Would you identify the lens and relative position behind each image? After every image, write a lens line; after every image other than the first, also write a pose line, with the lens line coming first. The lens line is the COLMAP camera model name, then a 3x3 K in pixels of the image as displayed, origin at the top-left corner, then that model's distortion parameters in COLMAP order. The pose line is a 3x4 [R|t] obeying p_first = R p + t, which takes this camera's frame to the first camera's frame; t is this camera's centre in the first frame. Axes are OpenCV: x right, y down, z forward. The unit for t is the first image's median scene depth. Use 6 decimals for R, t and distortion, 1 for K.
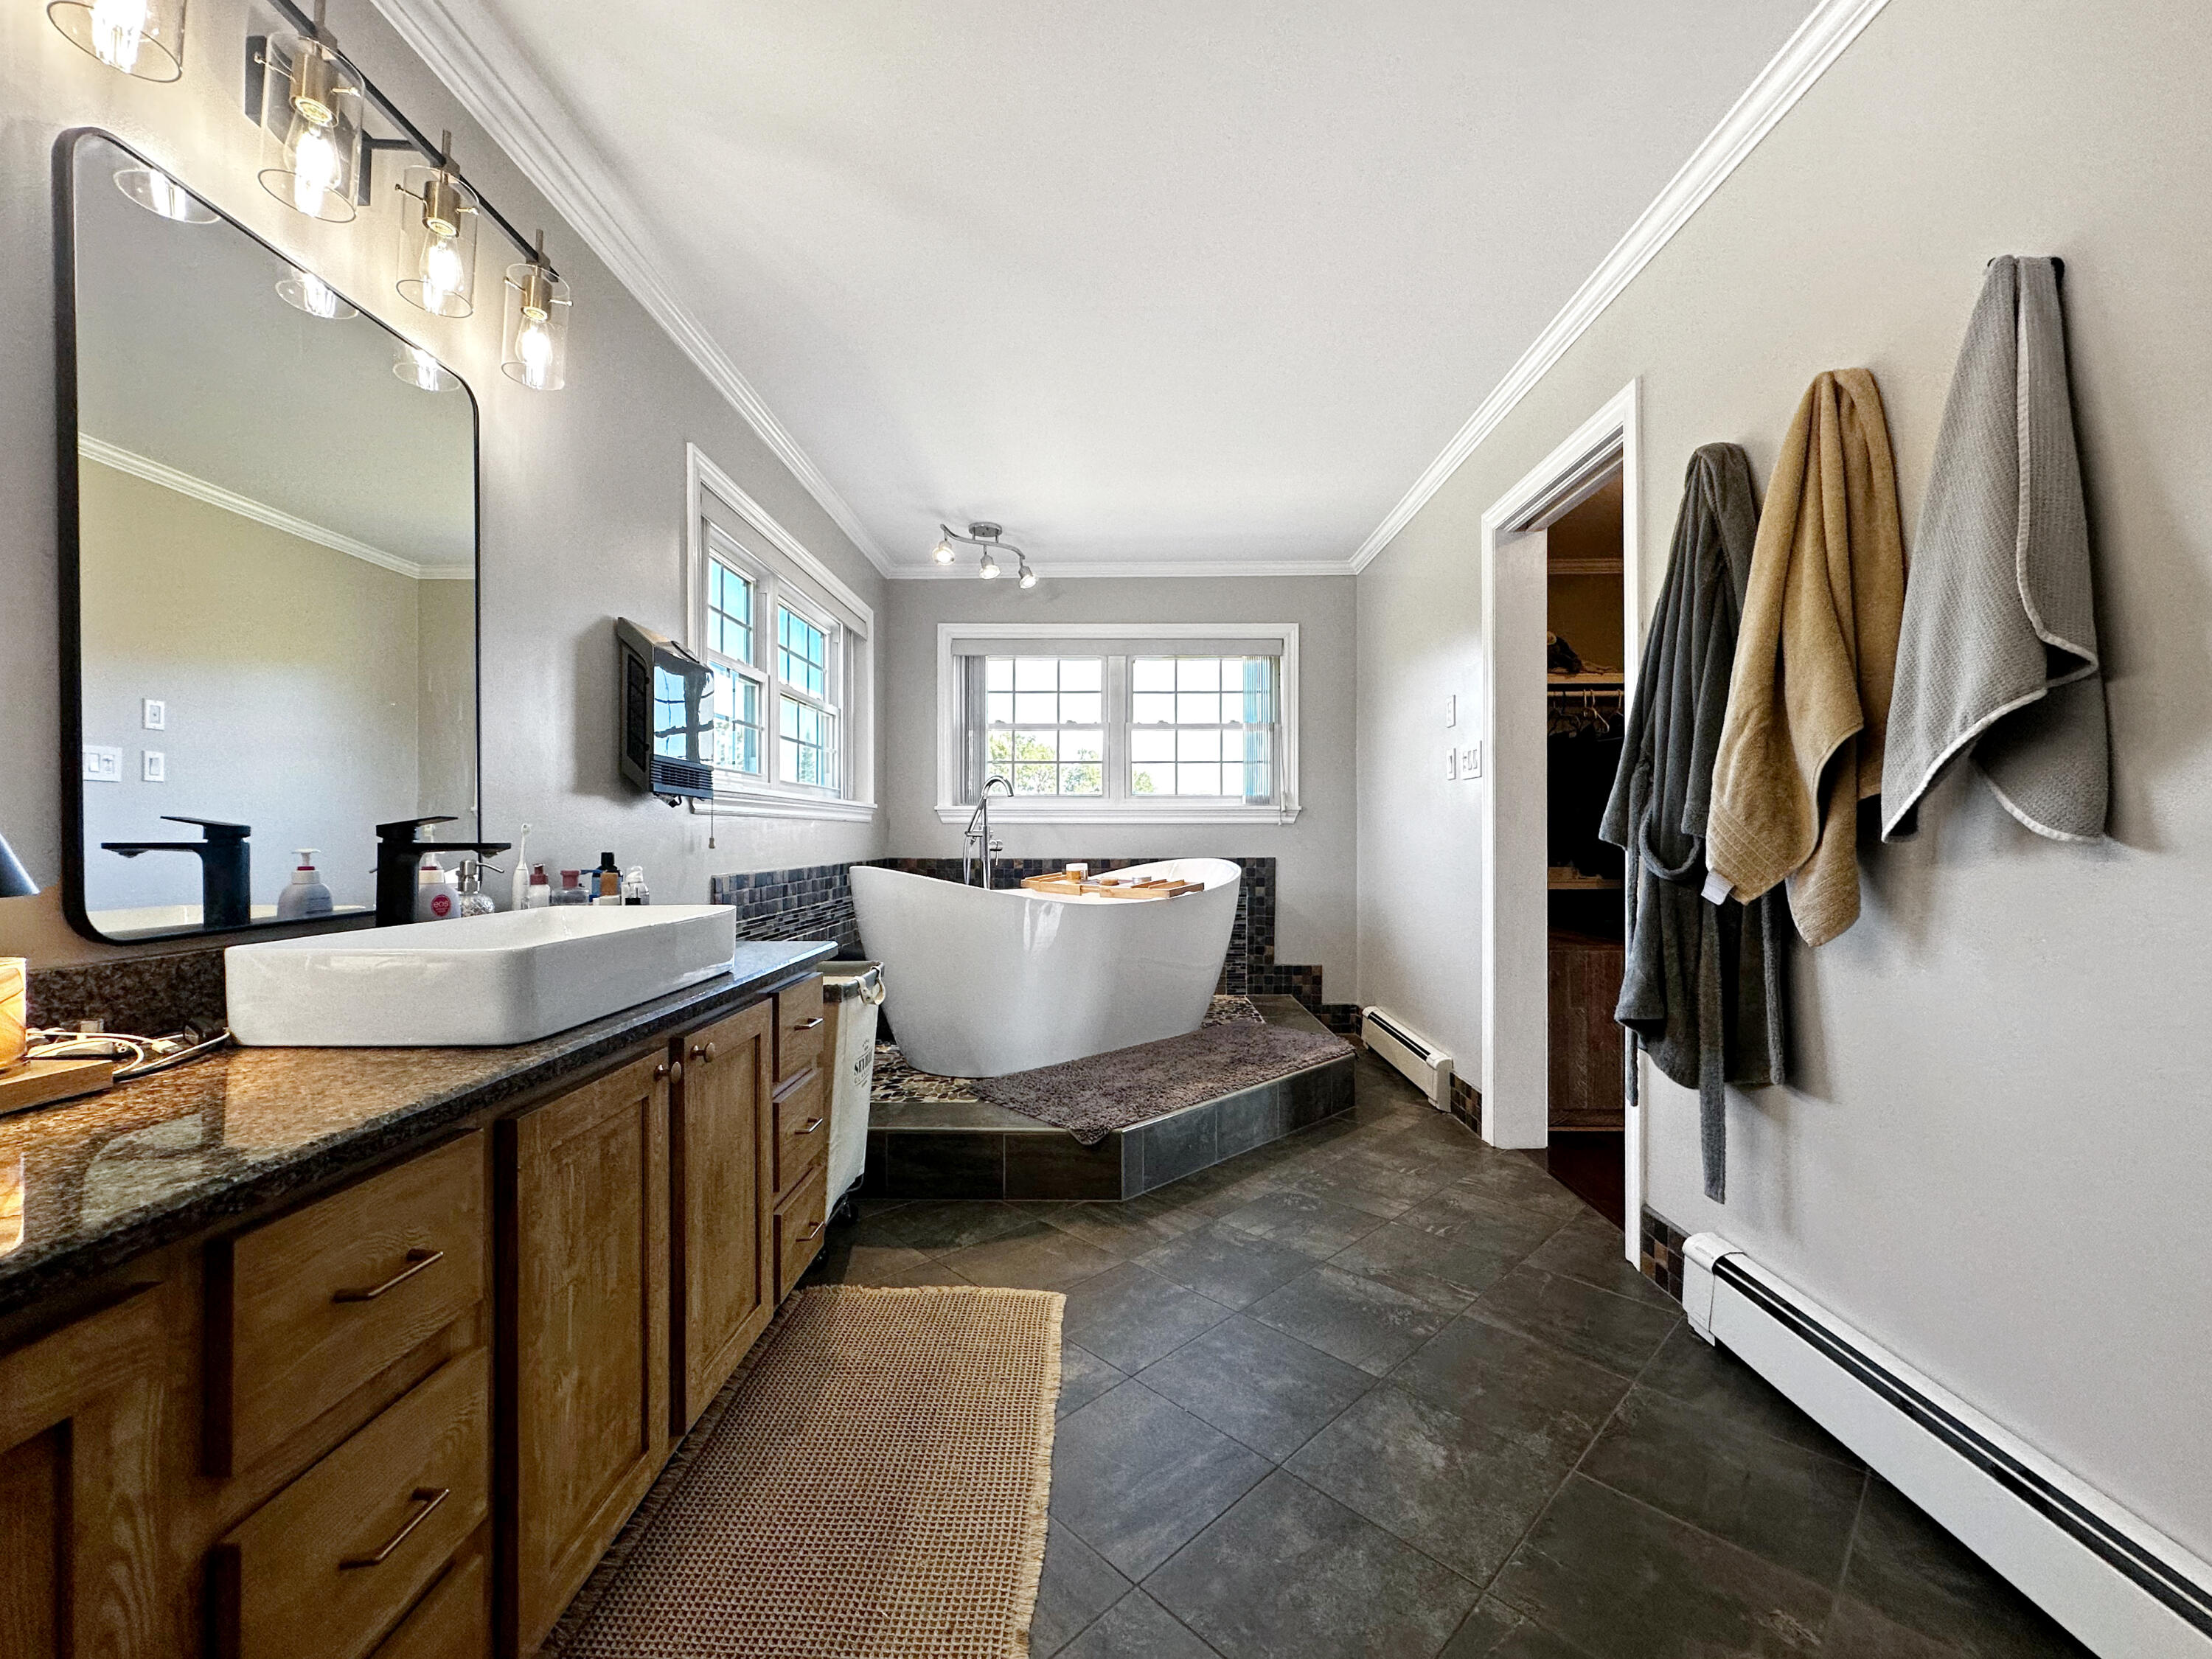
lens RADIAL K [[889.8, 0, 1108.8], [0, 889.8, 832.2], [0, 0, 1]] dist [-0.003552, -0.000201]
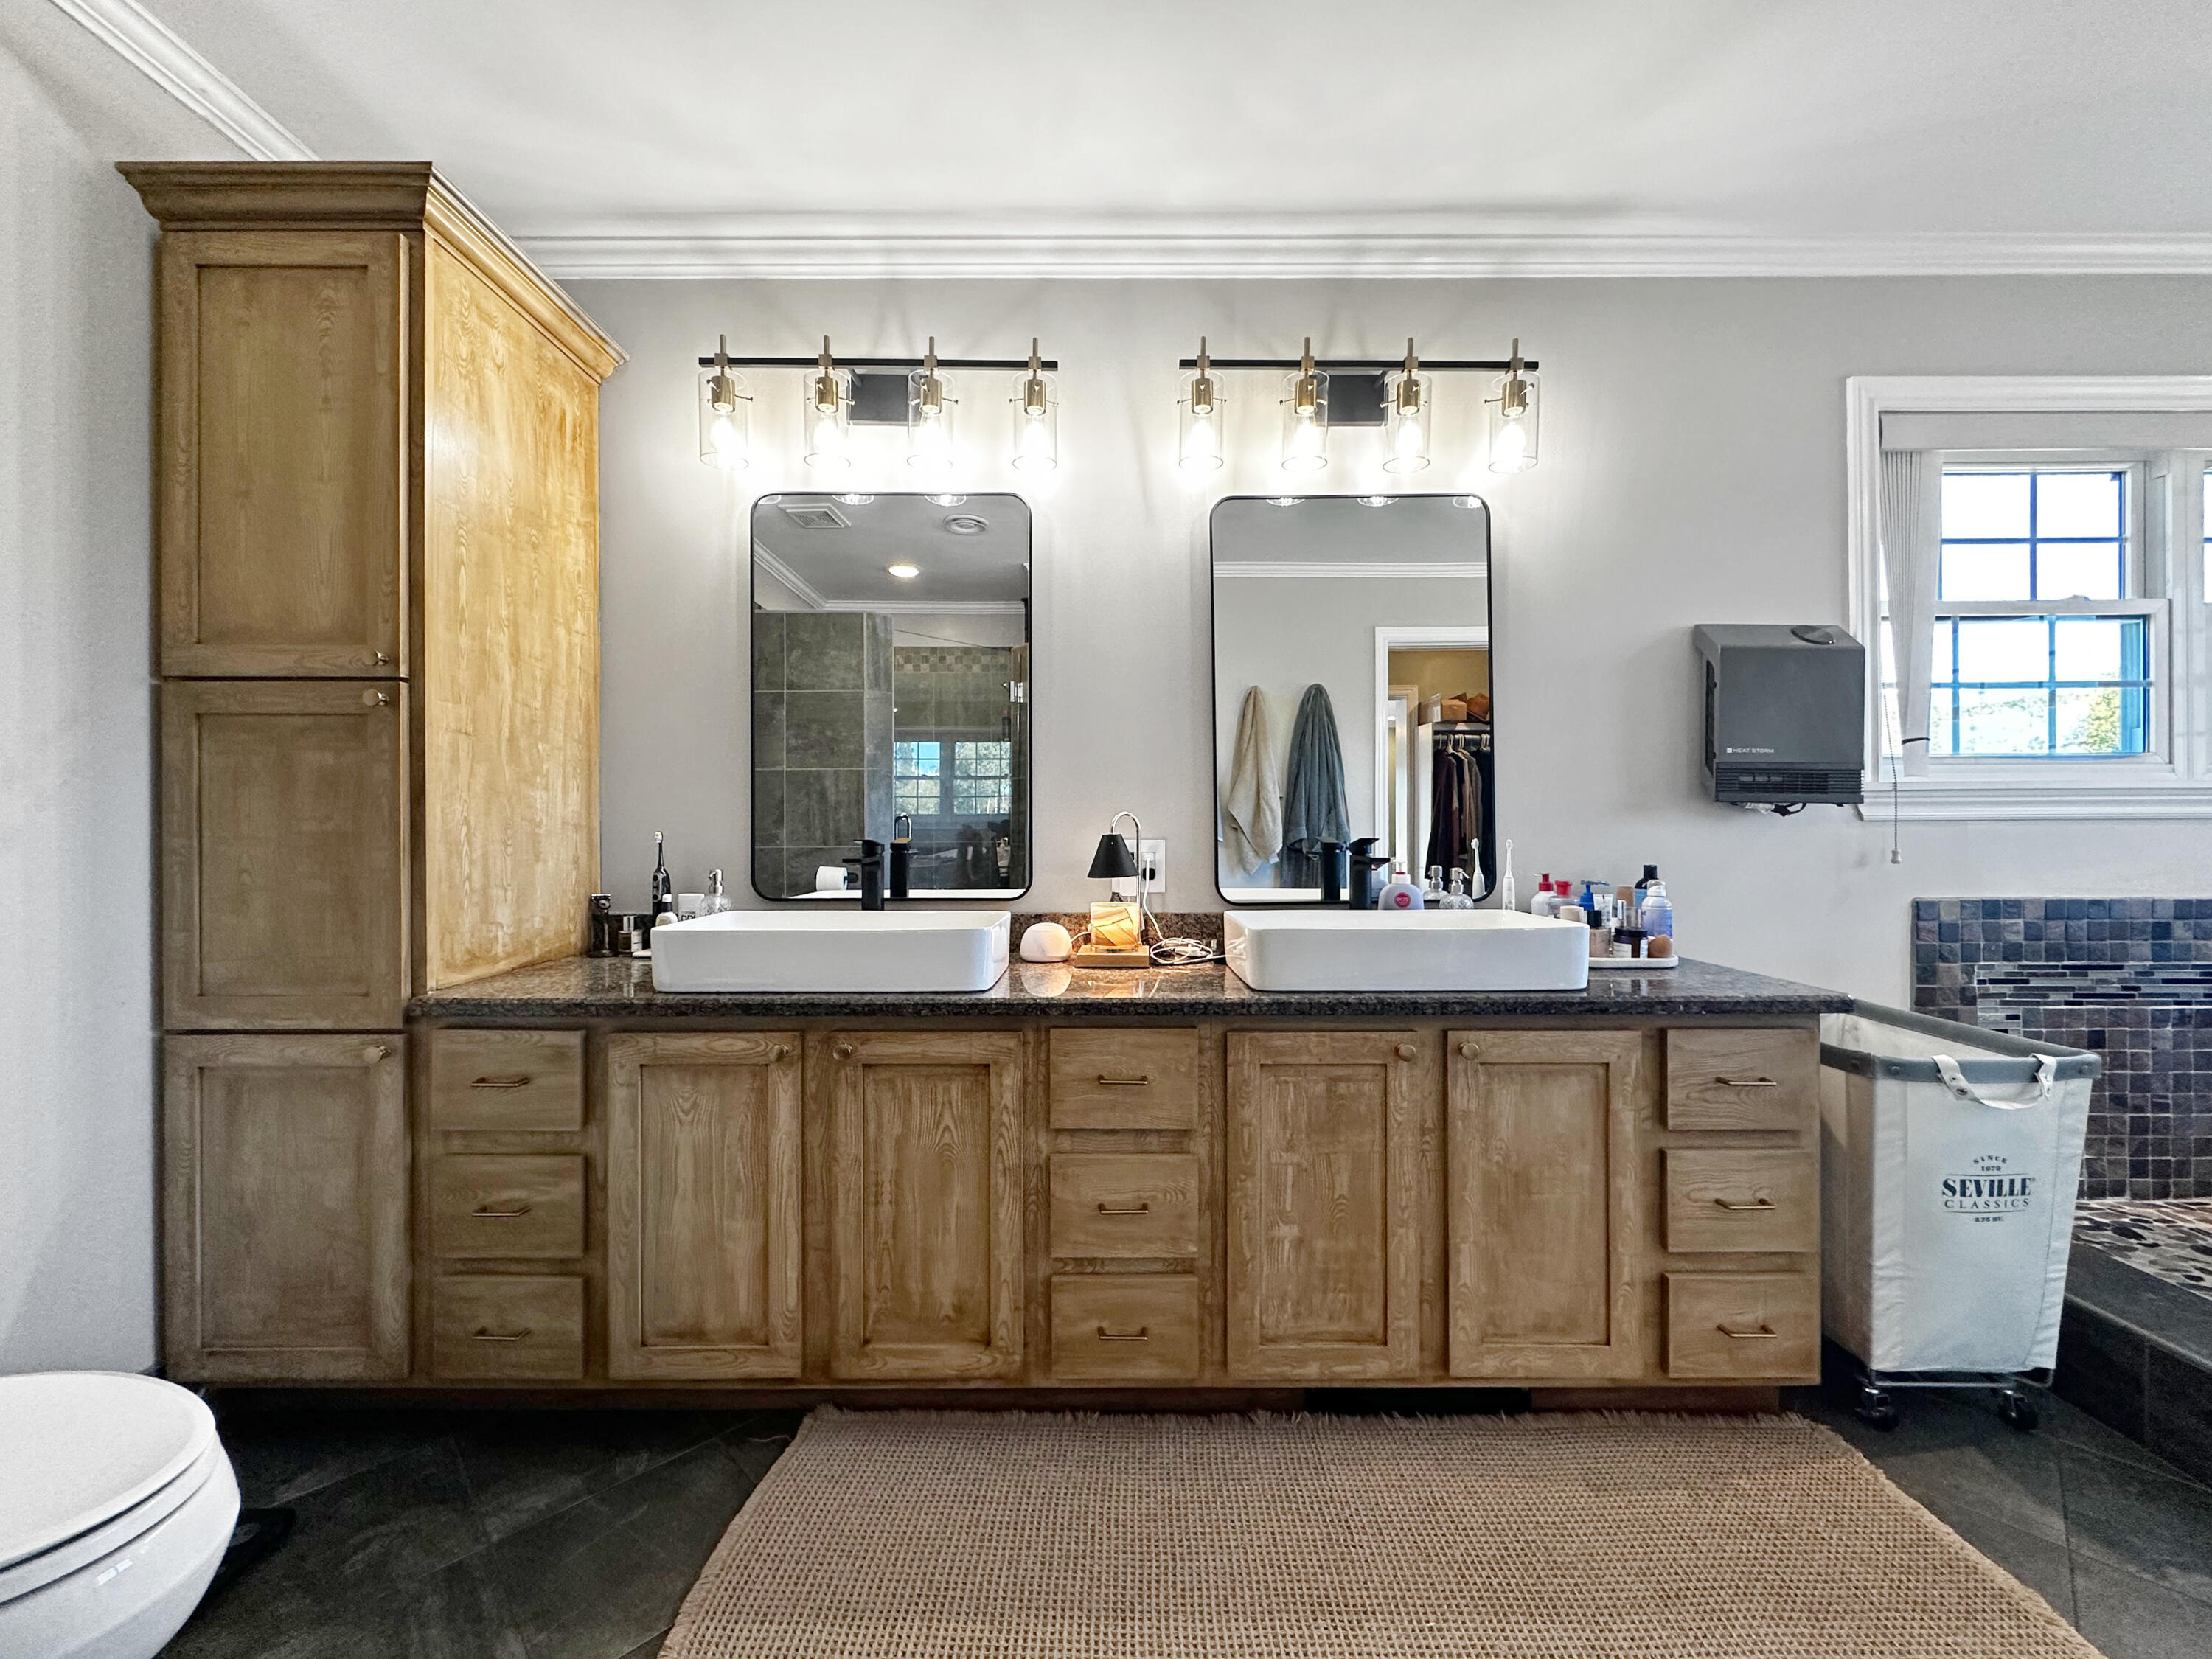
lens RADIAL K [[889.8, 0, 1110.7], [0, 889.8, 827.4], [0, 0, 1]] dist [-0.003552, -0.000201]
pose [[0.012230, 0.001393, -0.999924, 0.471788], [0.005564, 0.999983, 0.001461, -0.026532], [0.999910, -0.005581, 0.012222, 0.385791]]
